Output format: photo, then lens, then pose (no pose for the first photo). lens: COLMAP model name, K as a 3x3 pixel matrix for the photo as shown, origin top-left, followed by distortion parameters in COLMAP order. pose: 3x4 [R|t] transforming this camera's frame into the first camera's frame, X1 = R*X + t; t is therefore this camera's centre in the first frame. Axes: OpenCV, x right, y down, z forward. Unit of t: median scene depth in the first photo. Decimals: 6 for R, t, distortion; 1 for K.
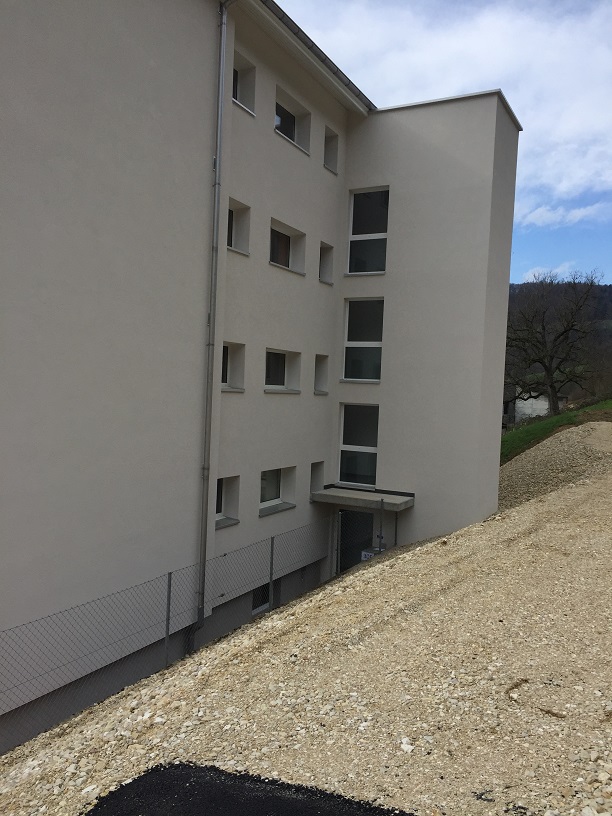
lens RADIAL K [[714.8, 0, 311.7], [0, 714.8, 405.2], [0, 0, 1]] dist [0.086440, -0.012457]
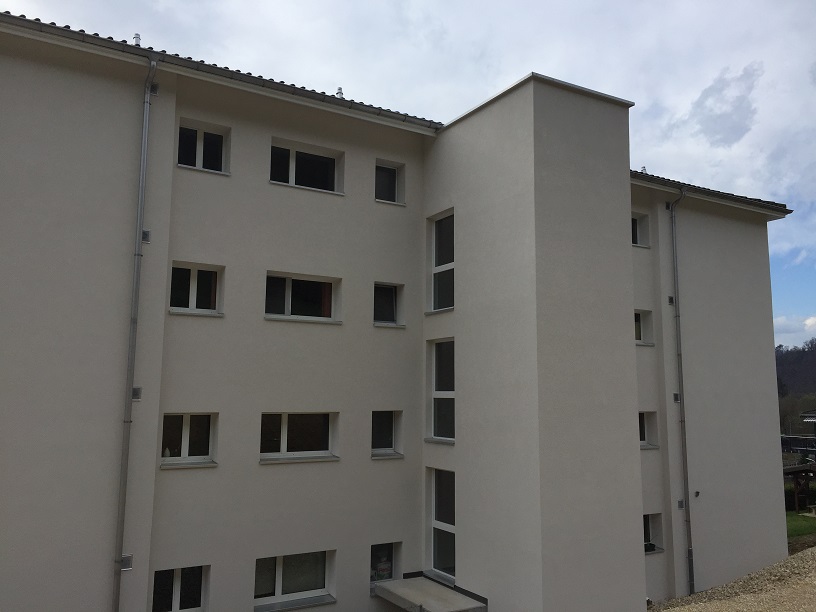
lens RADIAL K [[714.8, 0, 410.8], [0, 714.8, 292.4], [0, 0, 1]] dist [0.086440, -0.012457]
pose [[0.846564, -0.108358, -0.521142, 0.504970], [0.014449, 0.983377, -0.180997, -0.054434], [0.532091, 0.145696, 0.834057, 0.283543]]
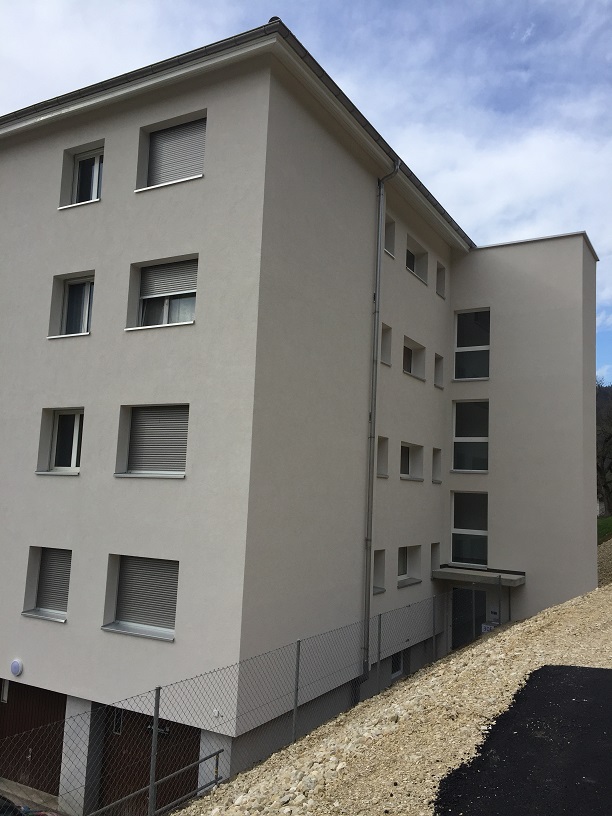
lens RADIAL K [[714.8, 0, 310.4], [0, 714.8, 403.9], [0, 0, 1]] dist [0.086440, -0.012457]
pose [[0.999161, -0.006306, -0.040479, -0.144302], [0.000316, 0.989240, -0.146303, 0.028323], [0.040966, 0.146168, 0.988411, -0.168334]]
